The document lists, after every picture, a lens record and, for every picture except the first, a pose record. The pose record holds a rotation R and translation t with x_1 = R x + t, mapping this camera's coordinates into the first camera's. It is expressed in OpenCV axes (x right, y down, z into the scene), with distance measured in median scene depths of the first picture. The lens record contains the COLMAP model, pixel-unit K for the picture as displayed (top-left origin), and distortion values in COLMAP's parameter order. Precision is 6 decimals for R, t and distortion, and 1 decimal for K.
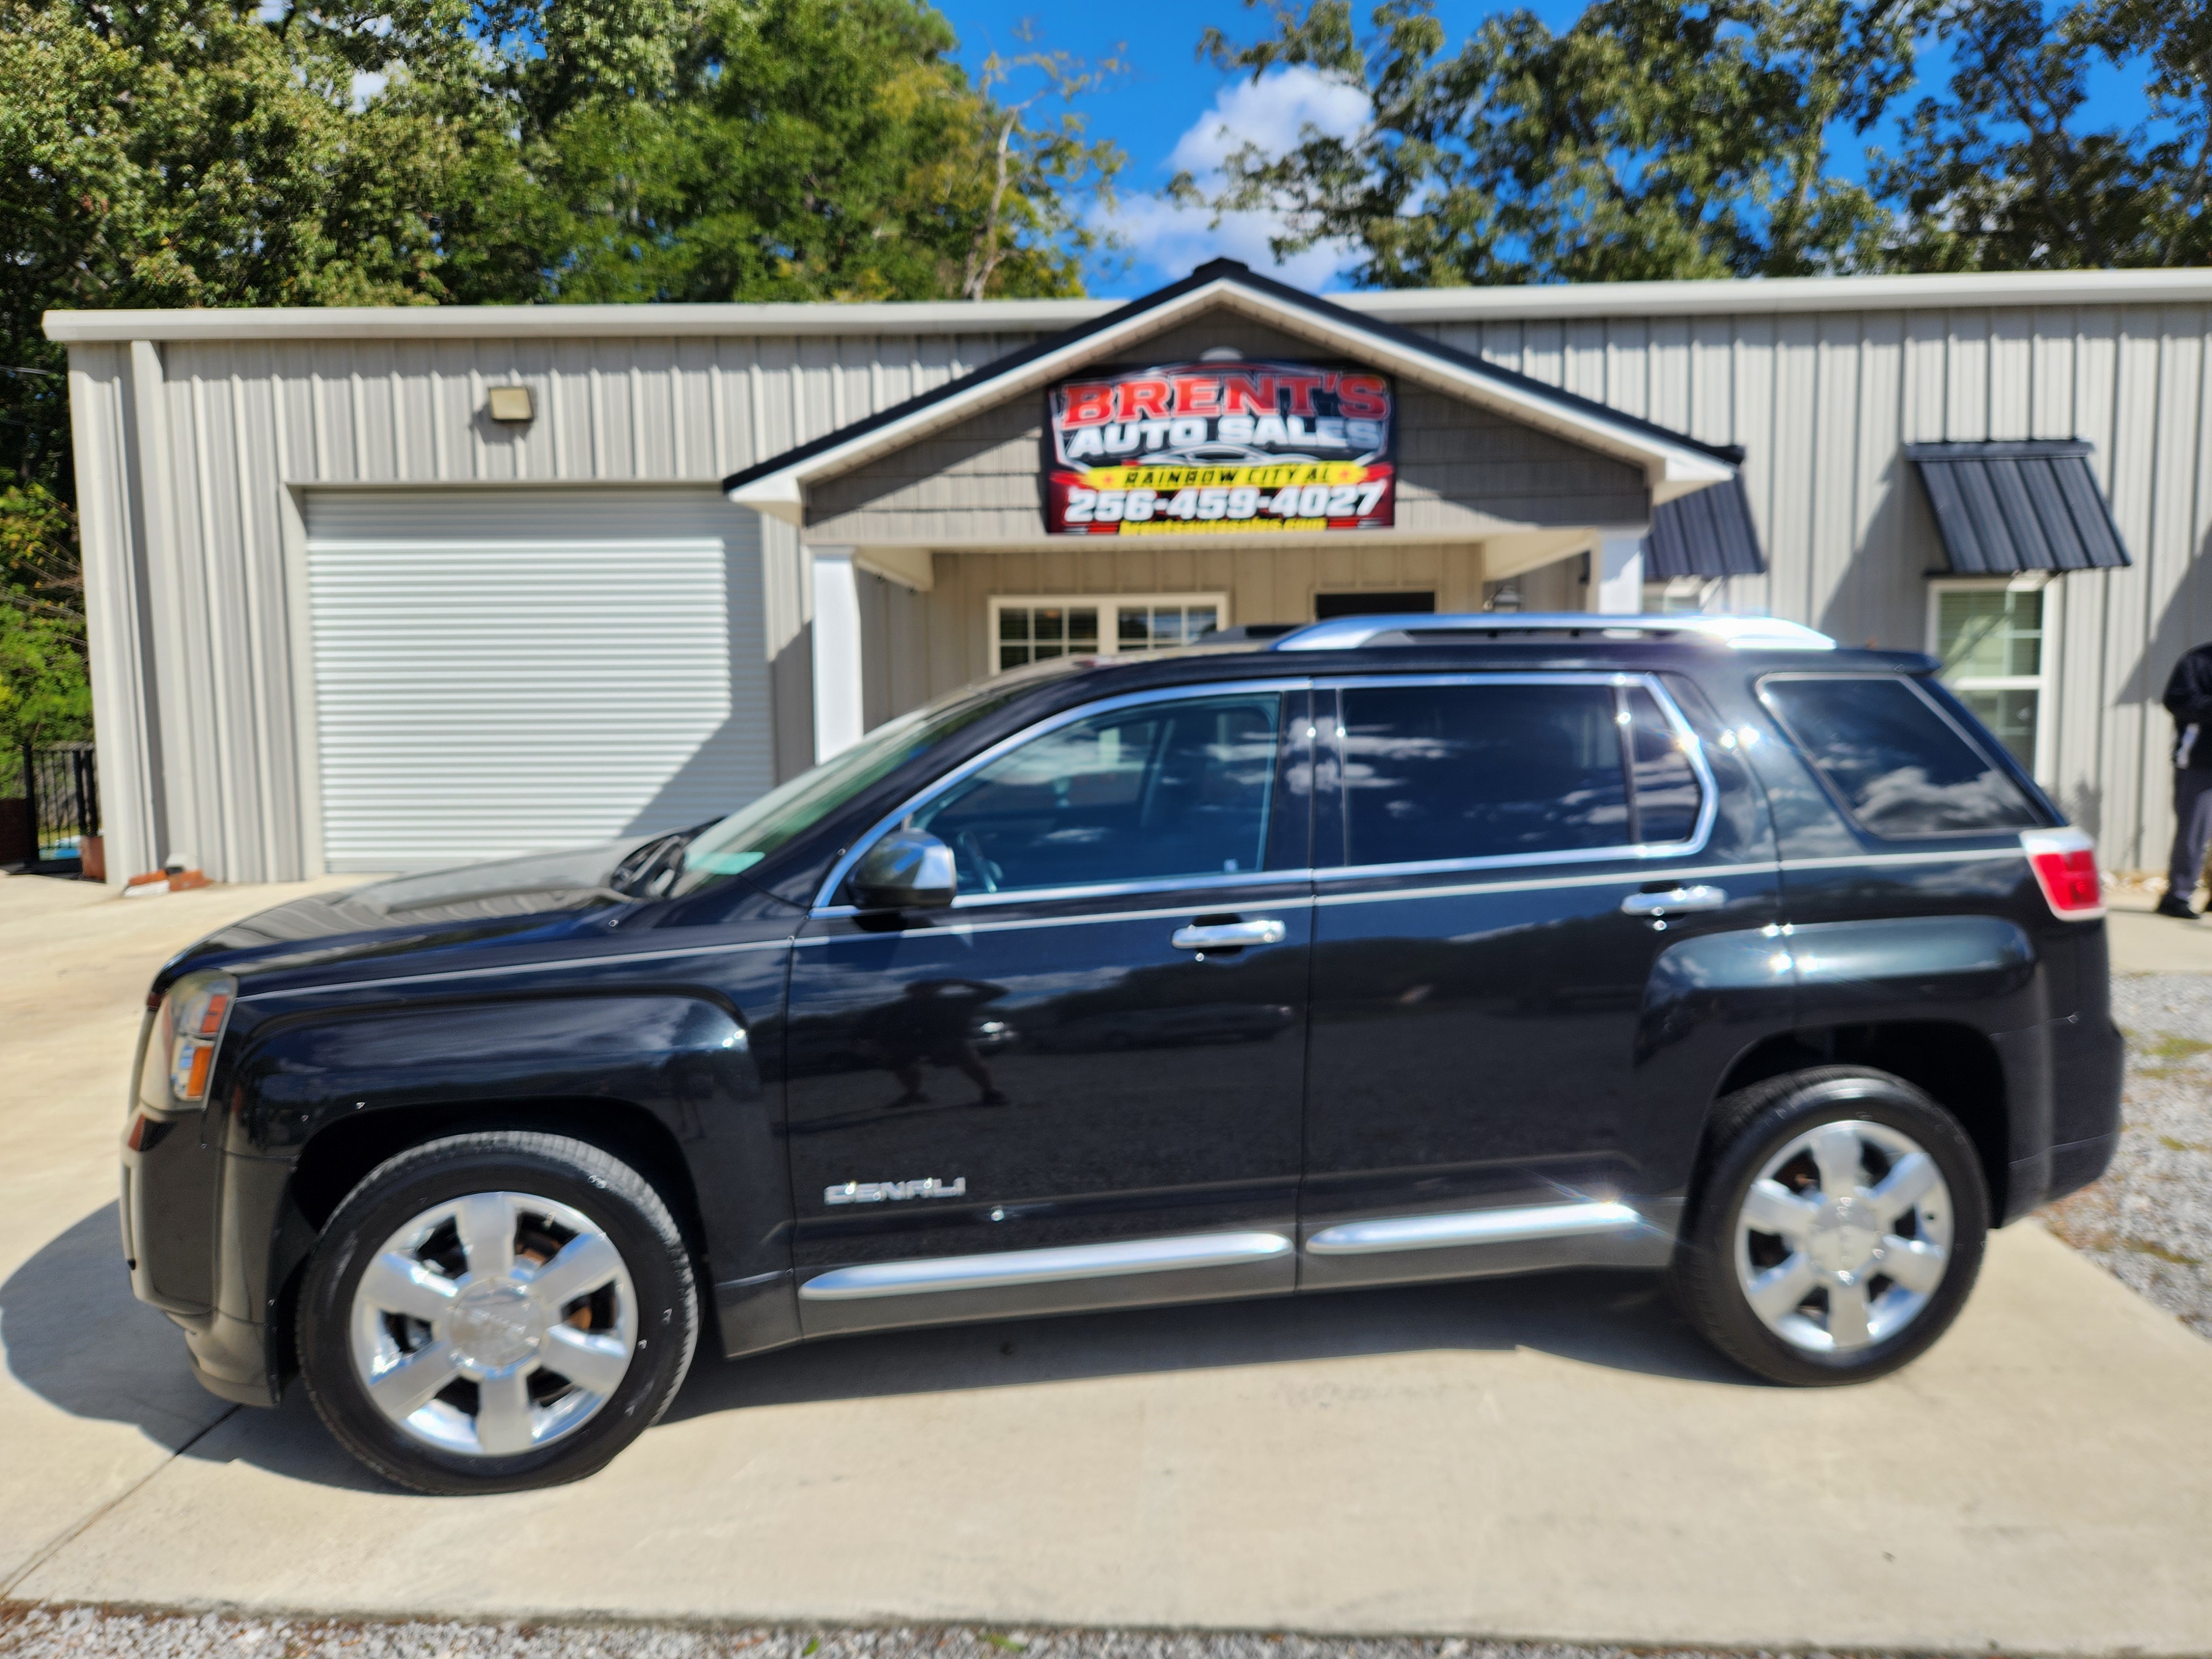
lens RADIAL K [[1489.4, 0, 1116.9], [0, 1489.4, 826.9], [0, 0, 1]] dist [0.013899, -0.013601]
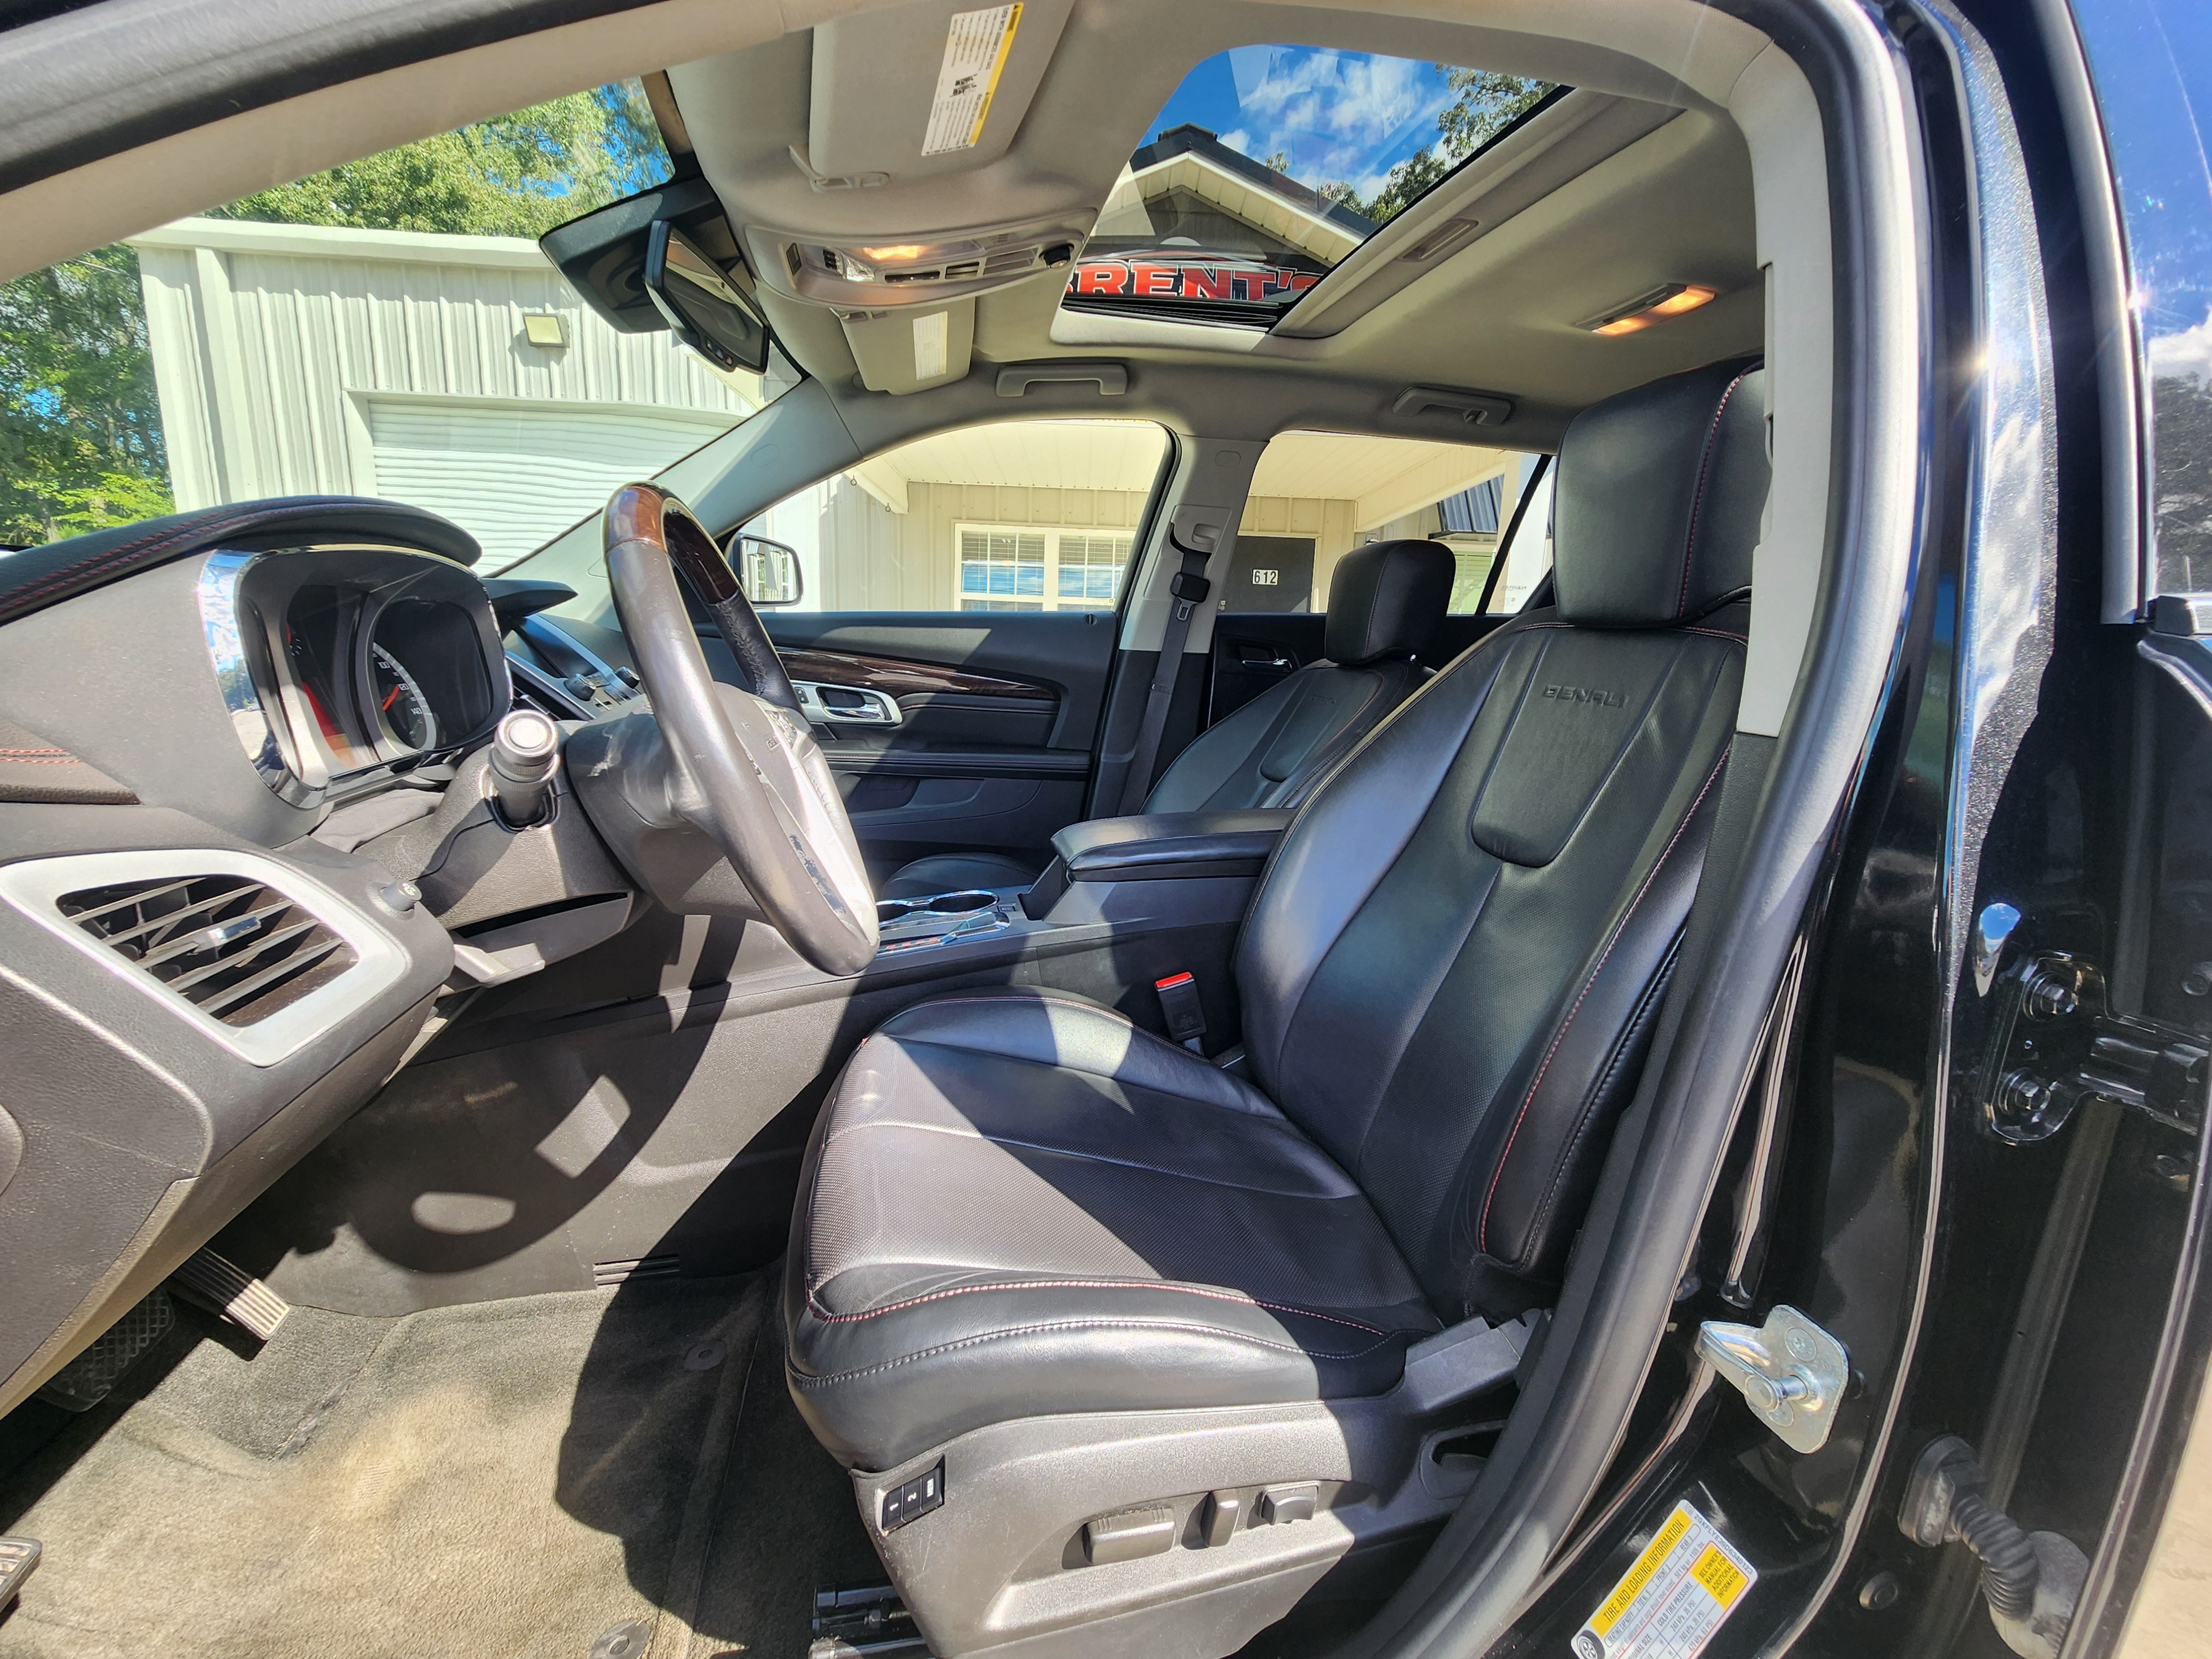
lens RADIAL K [[886.7, 0, 1108.1], [0, 886.7, 828.8], [0, 0, 1]] dist [-0.001446, -0.000021]
pose [[0.996295, 0.036317, 0.077959, -0.007851], [-0.043977, 0.994125, 0.098904, 0.014695], [-0.073909, -0.101966, 0.992039, 0.238078]]
